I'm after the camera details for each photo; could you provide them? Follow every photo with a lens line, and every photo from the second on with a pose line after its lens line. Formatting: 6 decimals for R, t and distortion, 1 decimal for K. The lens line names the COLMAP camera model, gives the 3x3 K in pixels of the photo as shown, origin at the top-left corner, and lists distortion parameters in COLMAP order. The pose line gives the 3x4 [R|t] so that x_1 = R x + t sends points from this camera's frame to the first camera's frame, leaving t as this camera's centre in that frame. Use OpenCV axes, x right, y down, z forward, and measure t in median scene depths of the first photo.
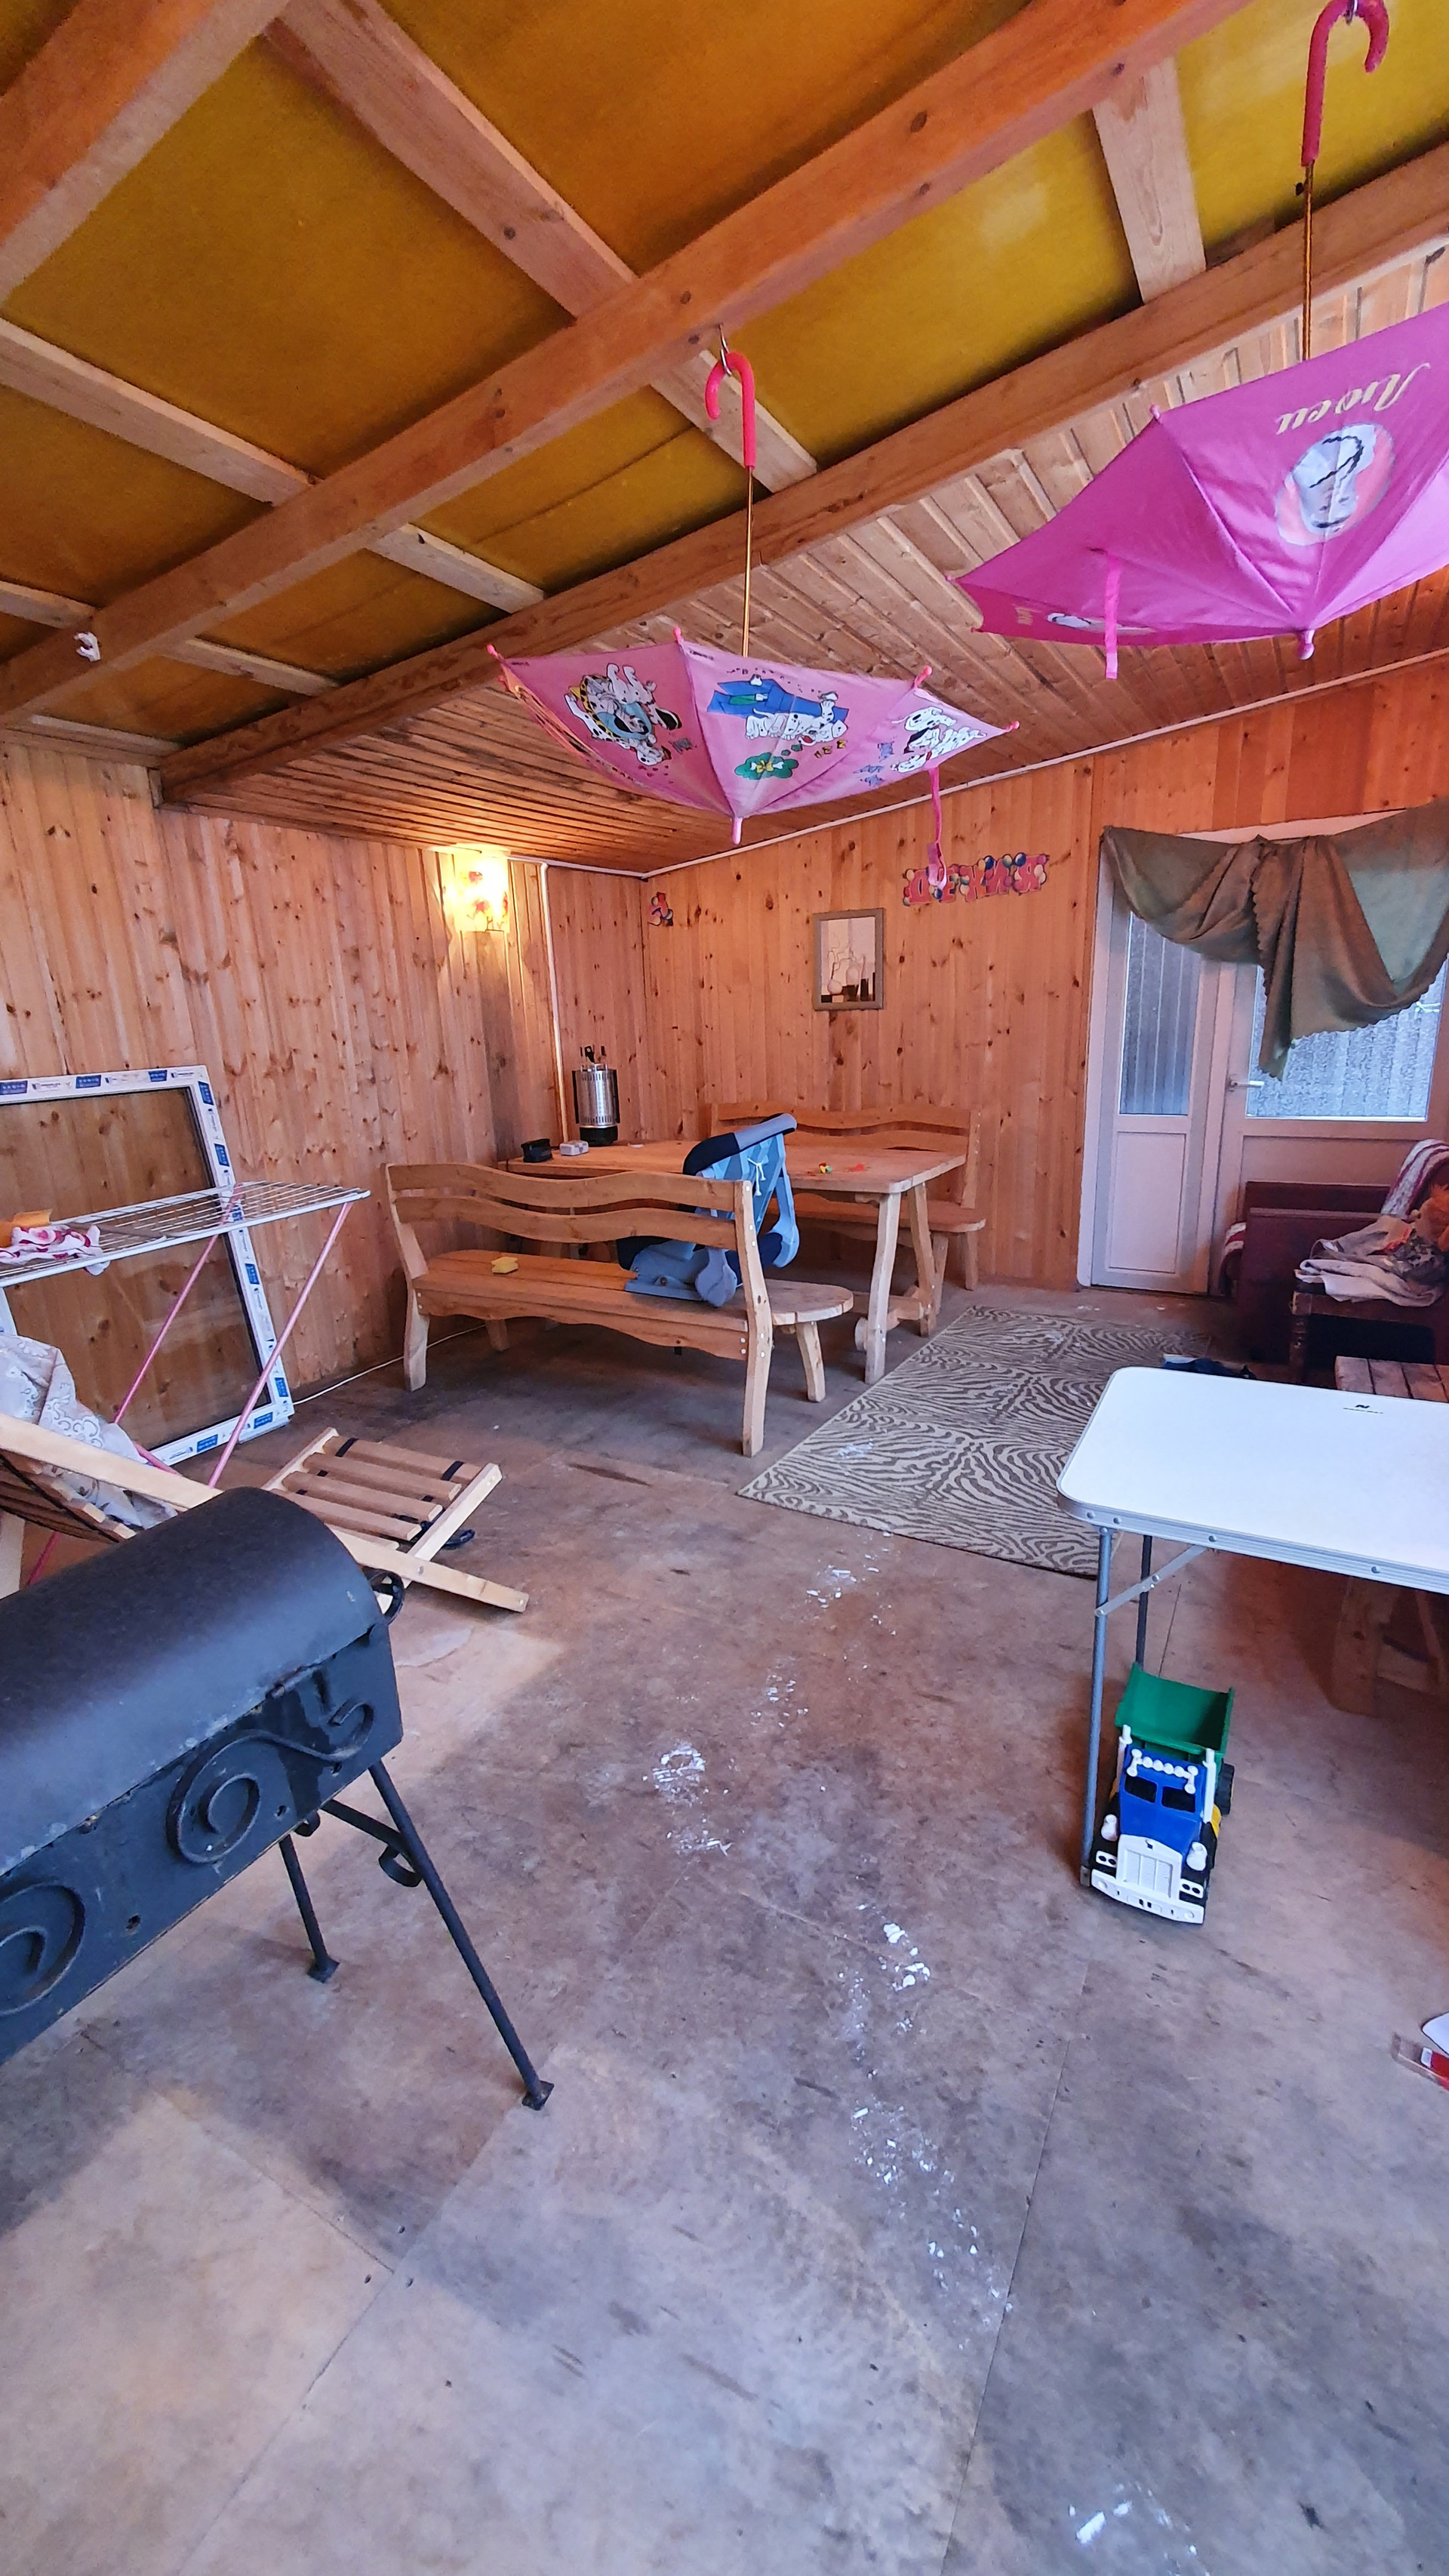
lens RADIAL K [[1012.0, 0, 738.7], [0, 1012.0, 1295.5], [0, 0, 1]] dist [-0.000674, -0.000659]
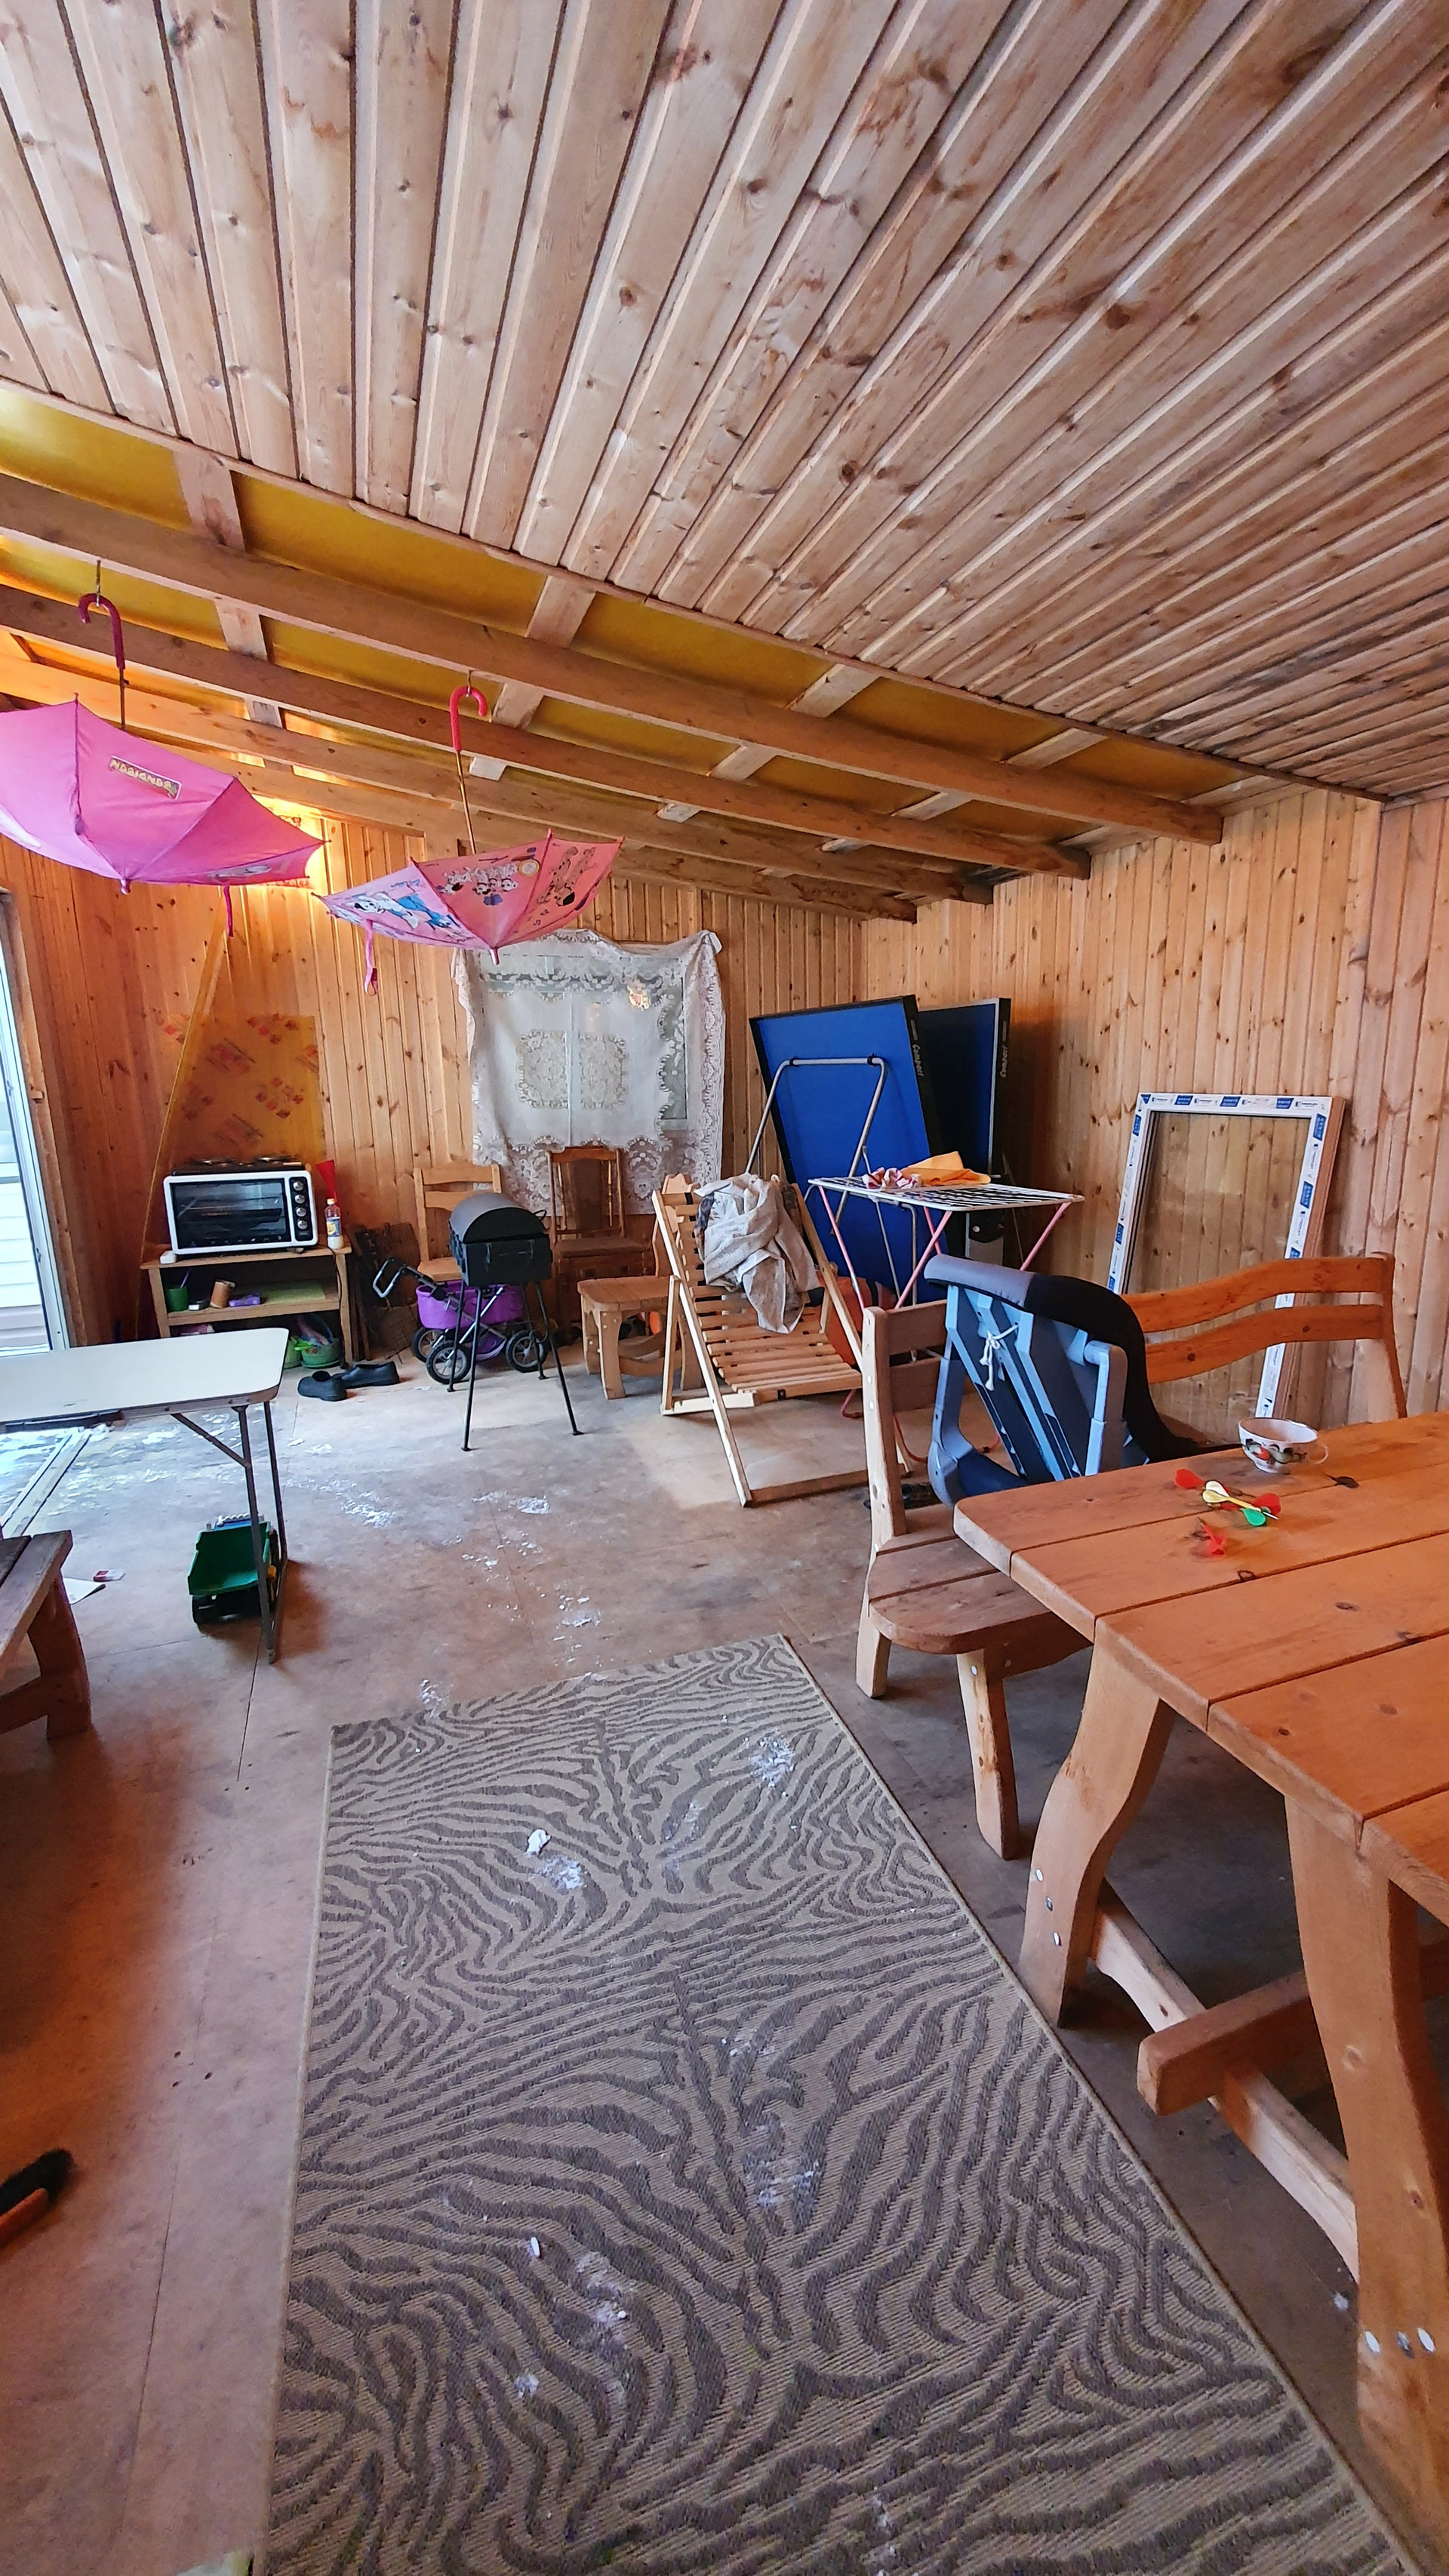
lens RADIAL K [[1012.0, 0, 742.1], [0, 1012.0, 1280.8], [0, 0, 1]] dist [-0.000674, -0.000659]
pose [[-0.644135, 0.200376, -0.738200, 0.560120], [-0.176257, 0.900226, 0.398154, -0.381911], [0.744327, 0.386578, -0.544550, 1.281004]]
